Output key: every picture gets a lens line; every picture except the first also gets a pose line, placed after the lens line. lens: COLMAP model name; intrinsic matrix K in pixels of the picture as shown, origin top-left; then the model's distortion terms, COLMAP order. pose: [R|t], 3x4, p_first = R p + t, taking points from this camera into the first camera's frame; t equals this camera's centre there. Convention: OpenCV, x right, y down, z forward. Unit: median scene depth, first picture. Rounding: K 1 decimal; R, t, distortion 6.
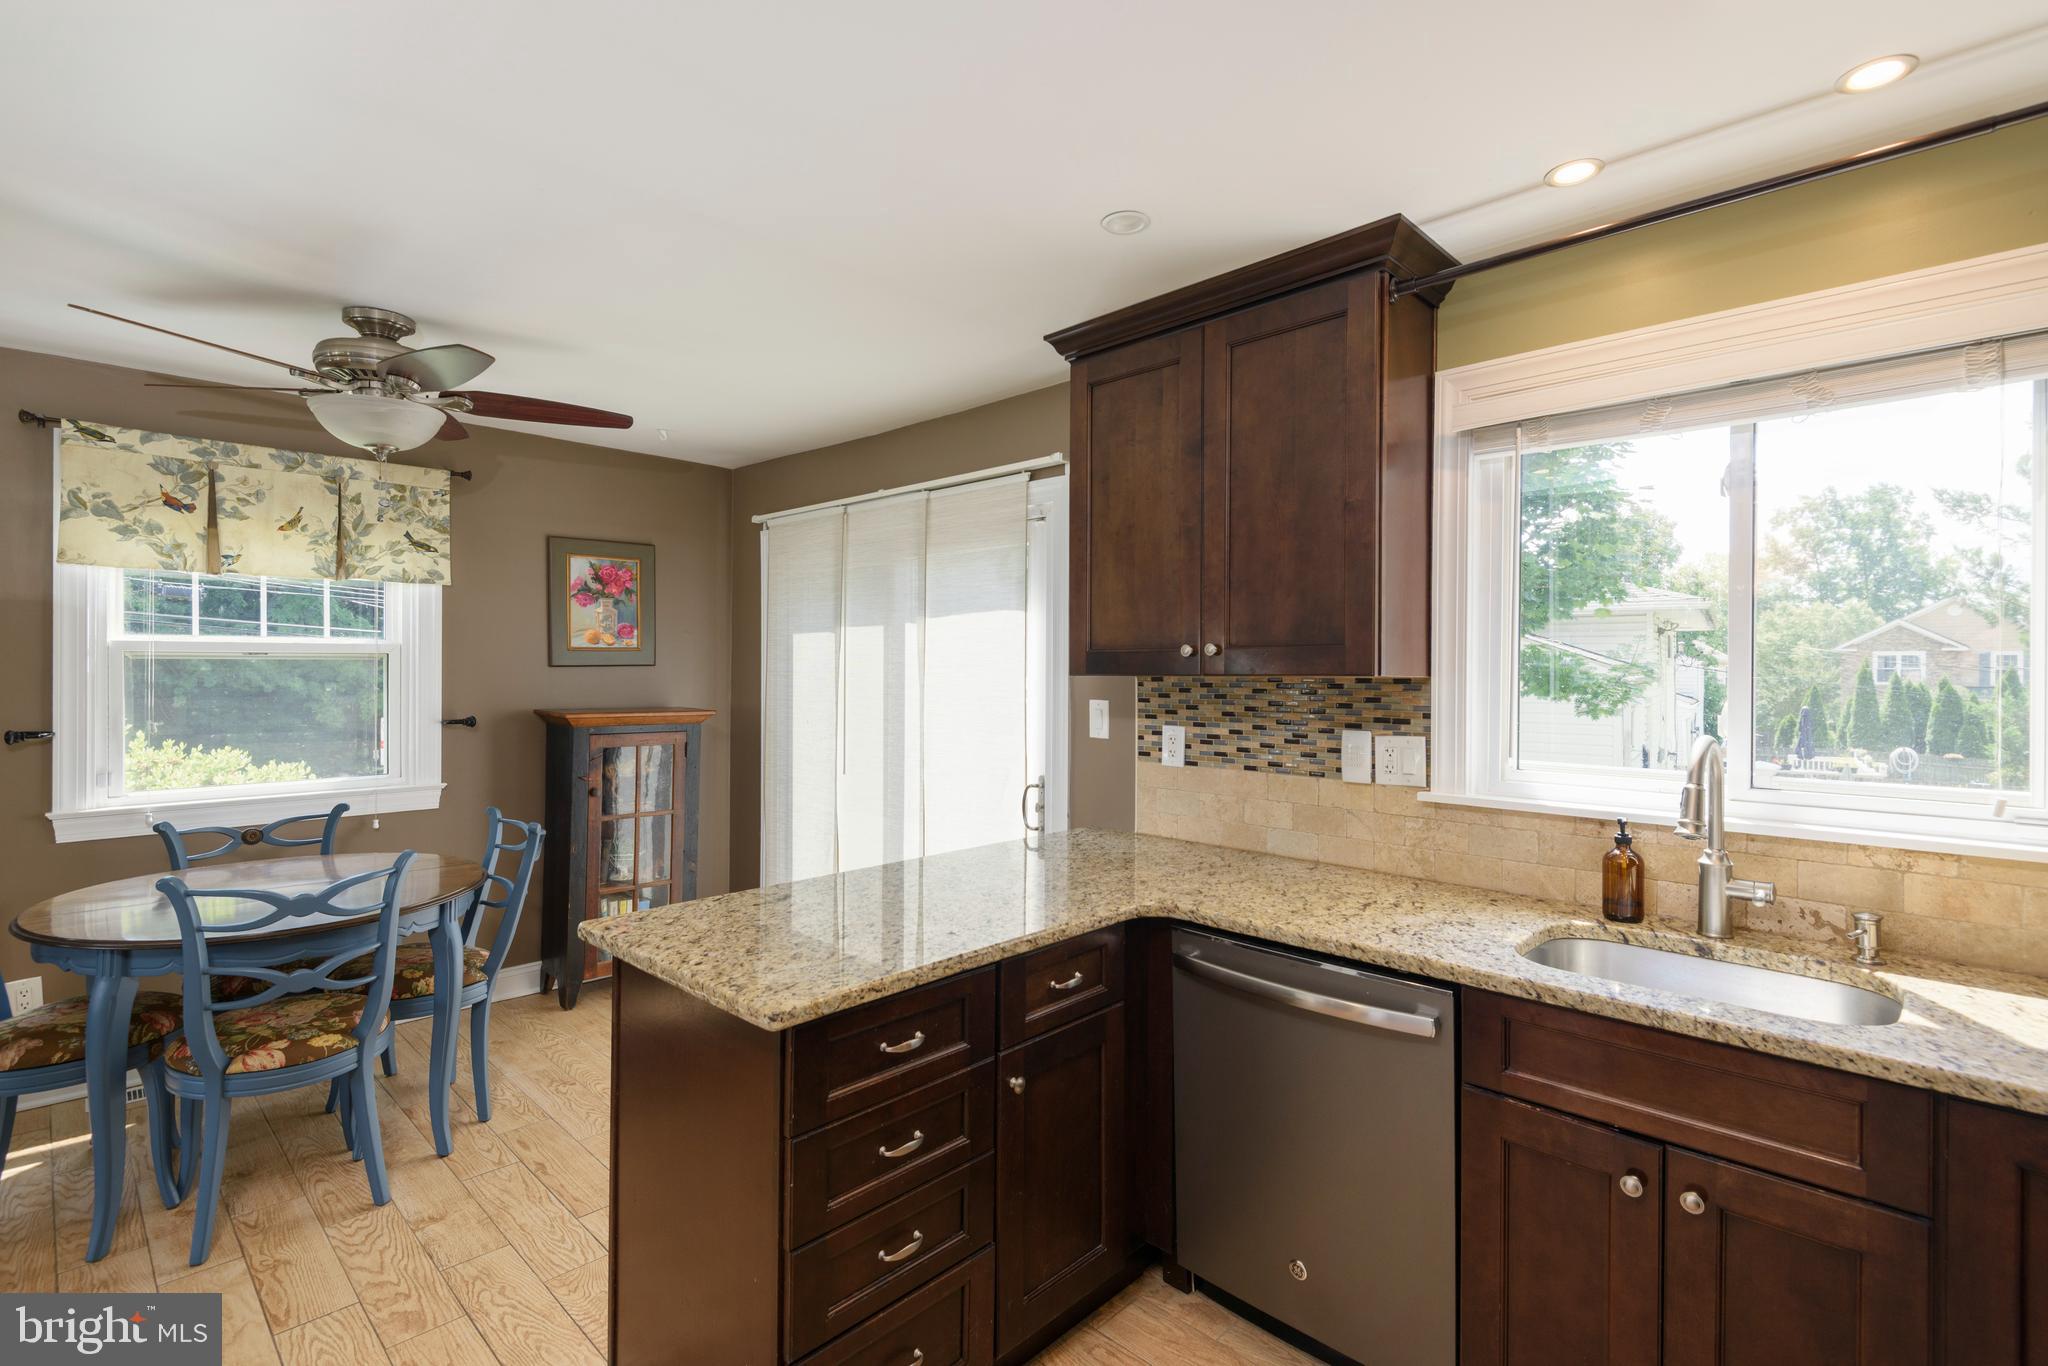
lens RADIAL K [[936.8, 0, 1032.6], [0, 936.8, 674.4], [0, 0, 1]] dist [0.027399, -0.018735]
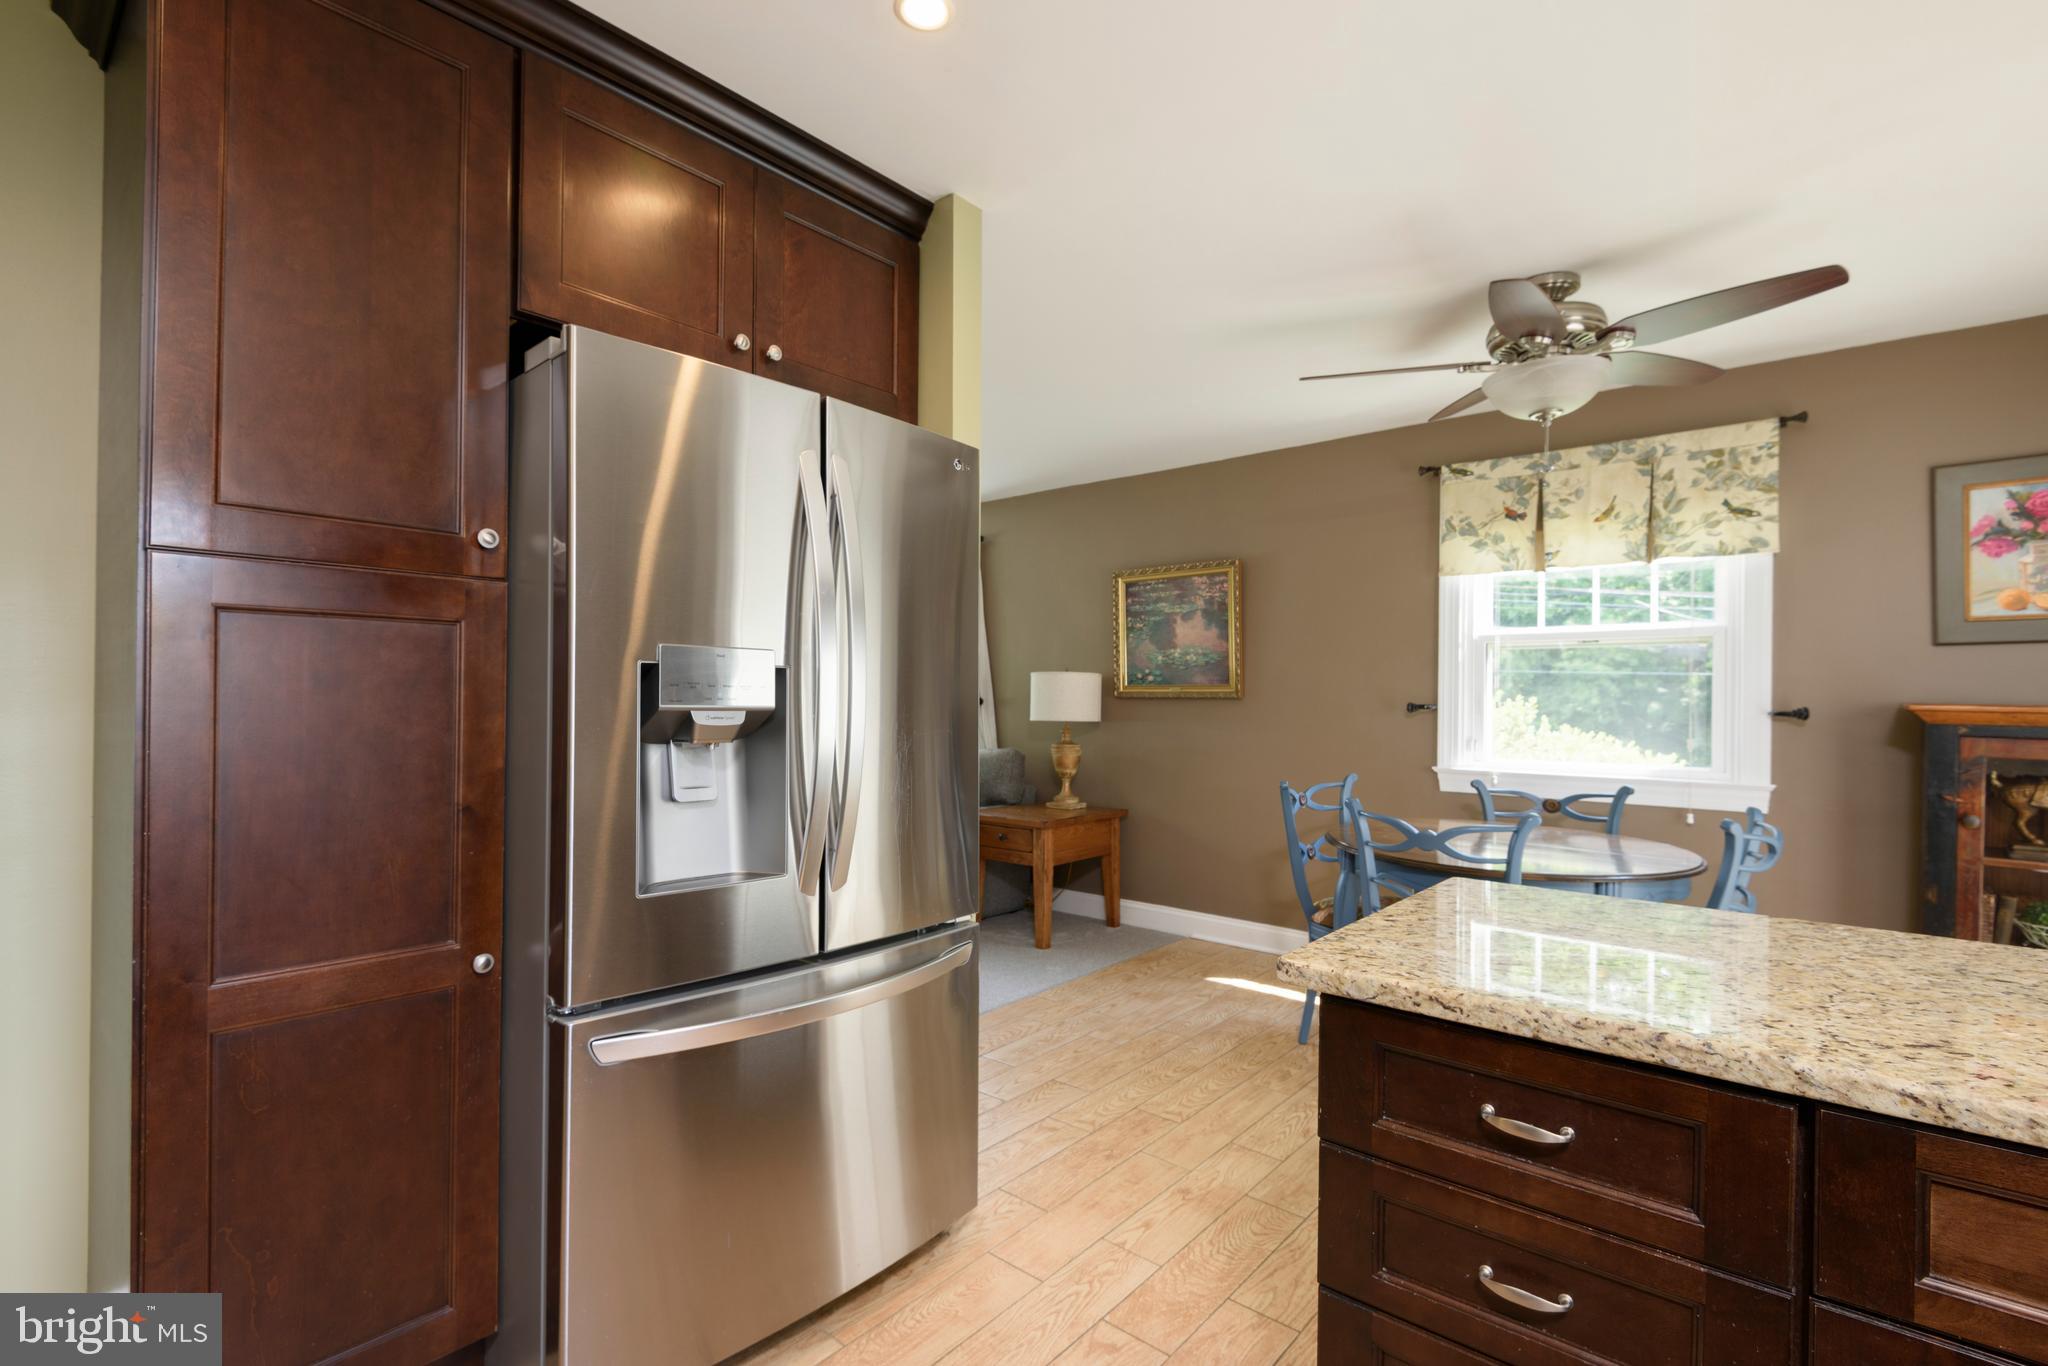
lens RADIAL K [[936.8, 0, 1018.4], [0, 936.8, 695.5], [0, 0, 1]] dist [0.027399, -0.018735]
pose [[0.061767, -0.005806, -0.998074, 0.226005], [-0.018469, 0.999805, -0.006959, 0.063553], [0.997920, 0.018863, 0.061648, 0.319371]]
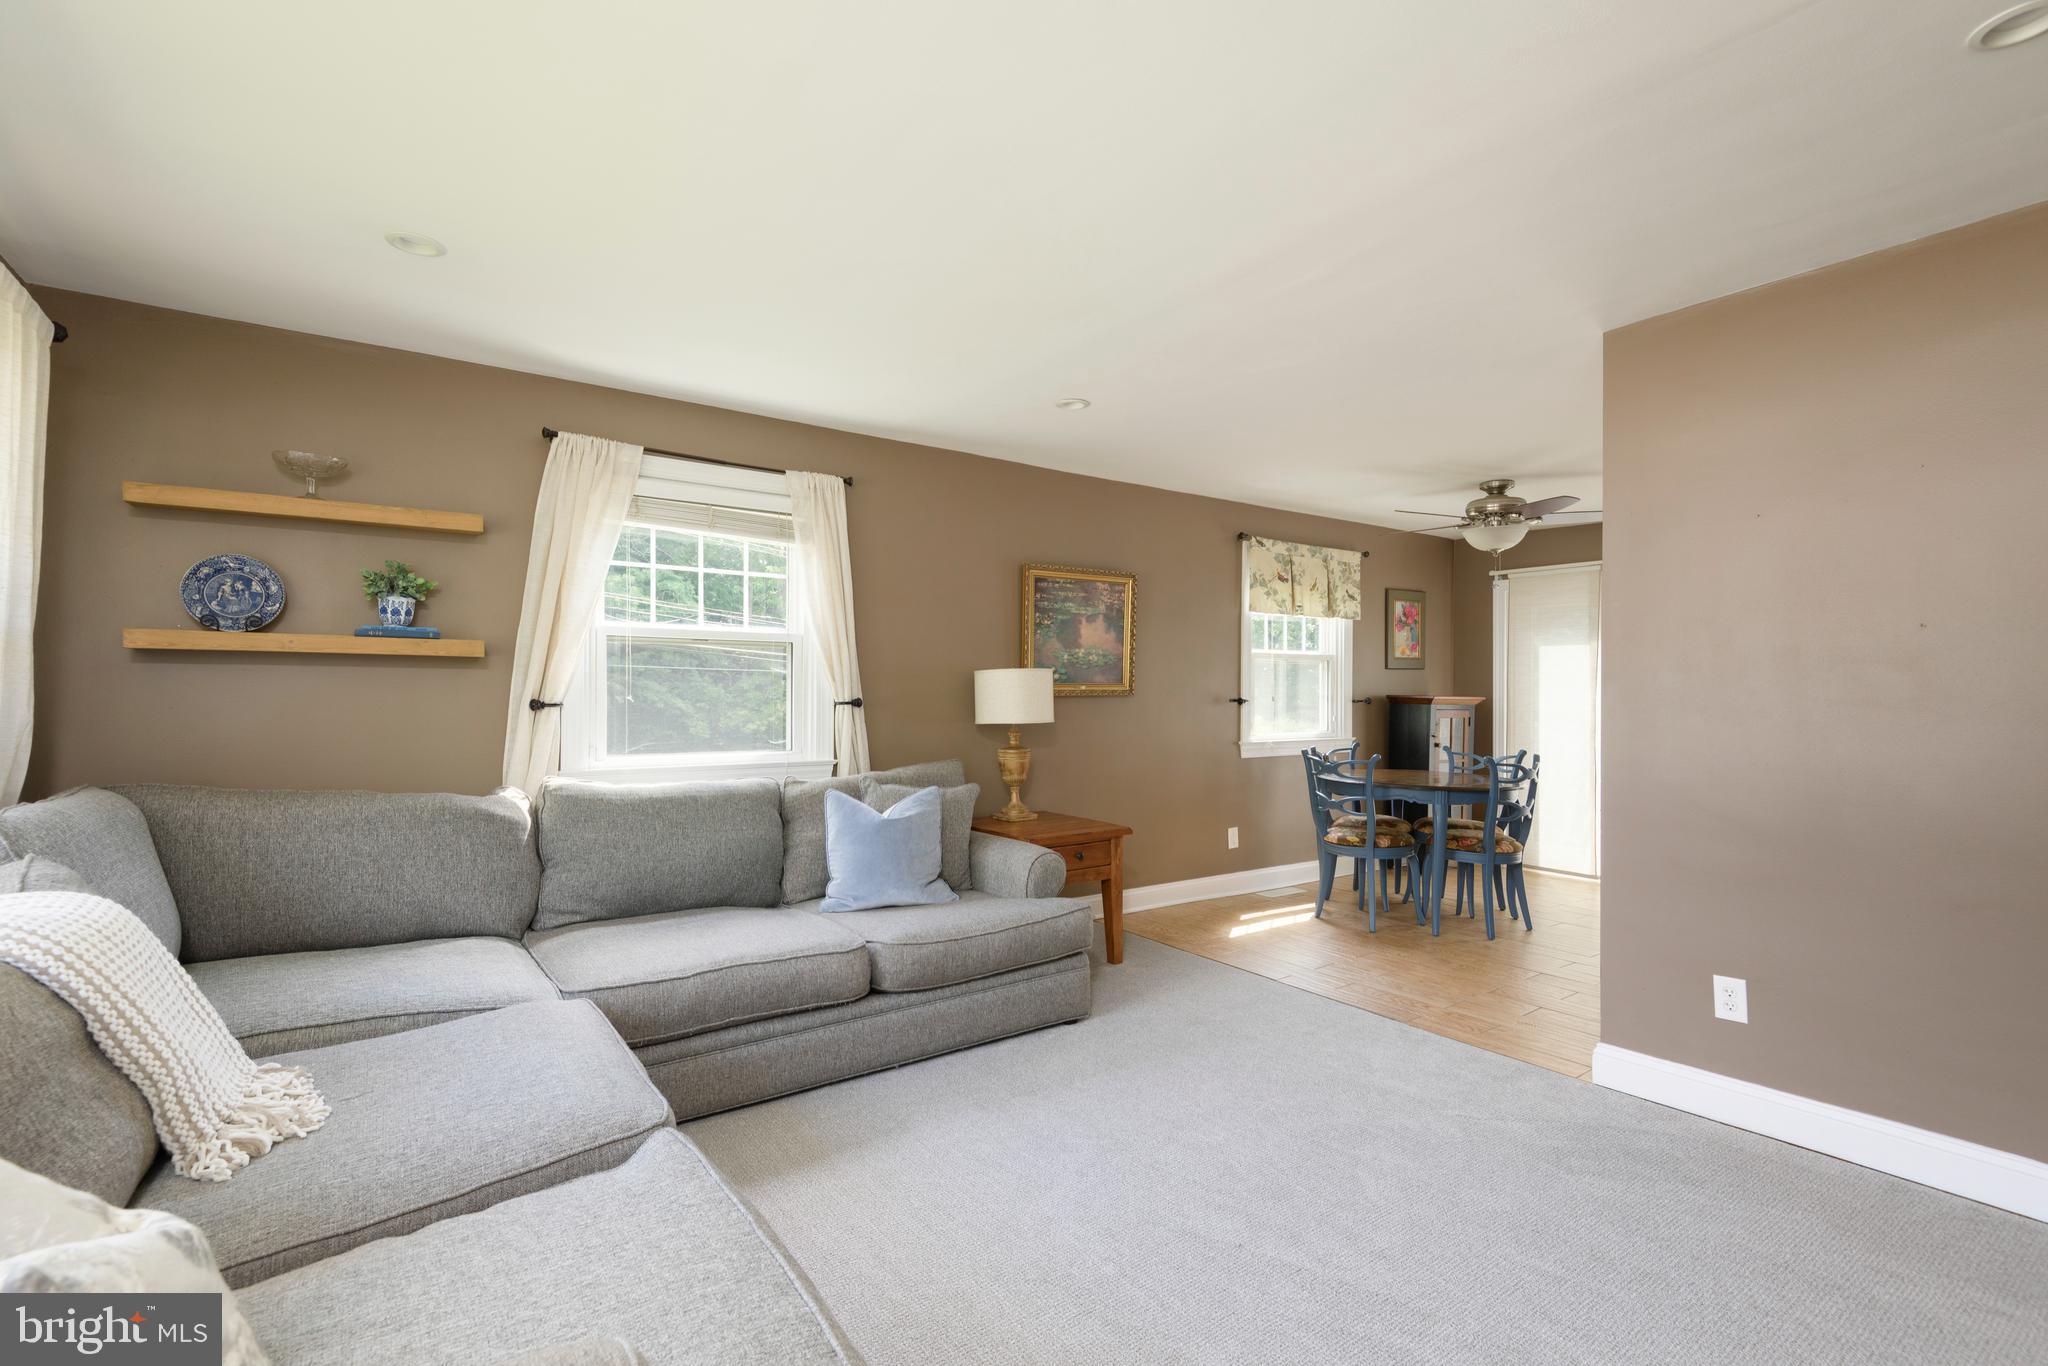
lens RADIAL K [[936.8, 0, 1010.1], [0, 936.8, 686.1], [0, 0, 1]] dist [0.027399, -0.018735]
pose [[0.981114, 0.001517, -0.193426, -1.078237], [-0.004202, 0.999900, -0.013476, 0.058356], [0.193386, 0.014034, 0.981022, -0.910594]]
